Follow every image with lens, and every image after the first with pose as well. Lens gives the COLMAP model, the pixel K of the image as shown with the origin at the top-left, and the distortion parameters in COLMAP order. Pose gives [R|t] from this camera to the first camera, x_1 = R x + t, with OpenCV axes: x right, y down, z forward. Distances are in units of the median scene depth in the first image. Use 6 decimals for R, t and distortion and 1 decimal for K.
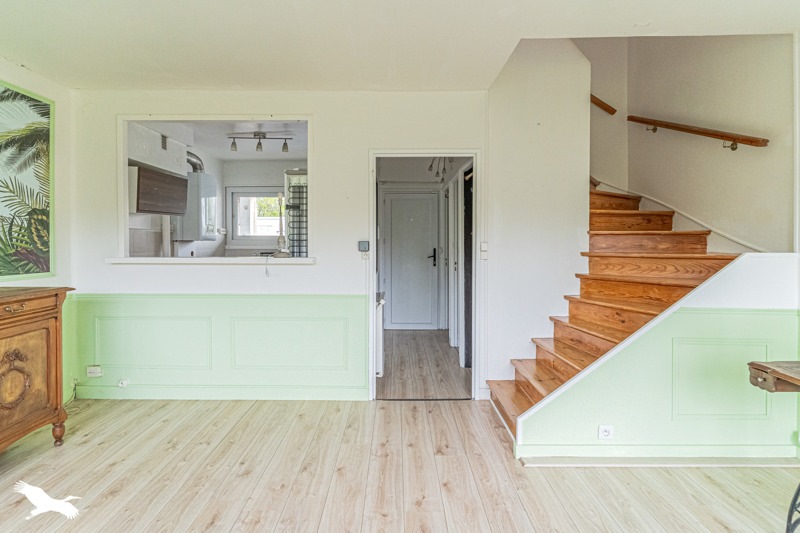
lens RADIAL K [[400.3, 0, 399.2], [0, 400.3, 242.5], [0, 0, 1]] dist [-0.001403, -0.000213]
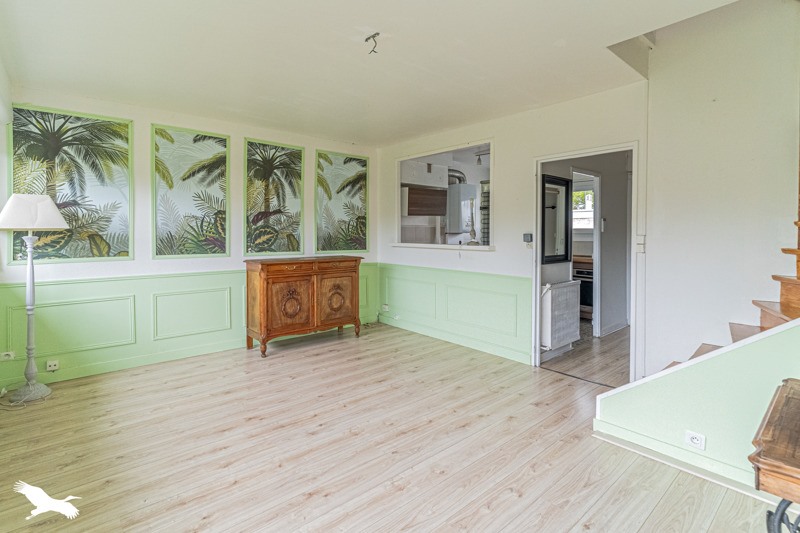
lens RADIAL K [[389.8, 0, 380.8], [0, 389.8, 236.9], [0, 0, 1]] dist [0.000148, -0.000005]
pose [[0.638927, 0.009437, -0.769210, 0.563537], [-0.006250, 0.999955, 0.007077, 0.000724], [0.769242, 0.000286, 0.638957, -0.108099]]
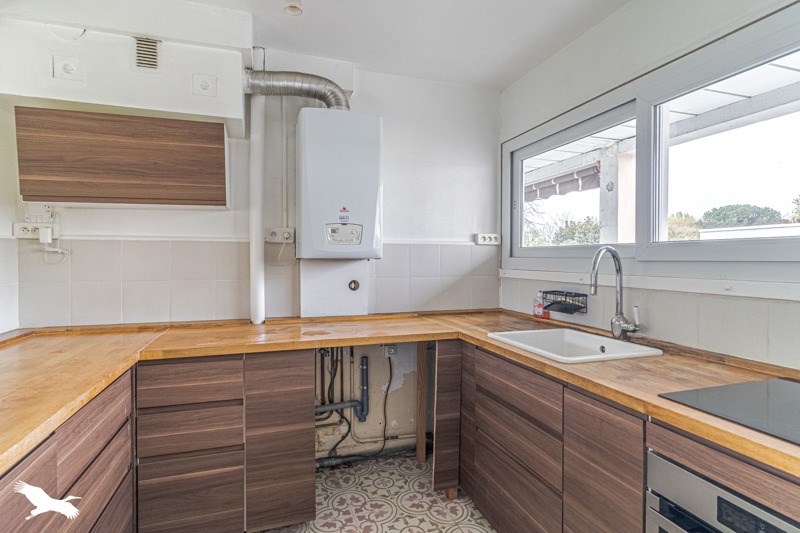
lens RADIAL K [[406.3, 0, 398.1], [0, 406.3, 255.8], [0, 0, 1]] dist [-0.000083, -0.000015]
pose [[0.312083, -0.001137, -0.950054, -0.043565], [-0.007529, 0.999965, -0.003670, -0.011472], [0.950025, 0.008298, 0.312063, 1.482301]]
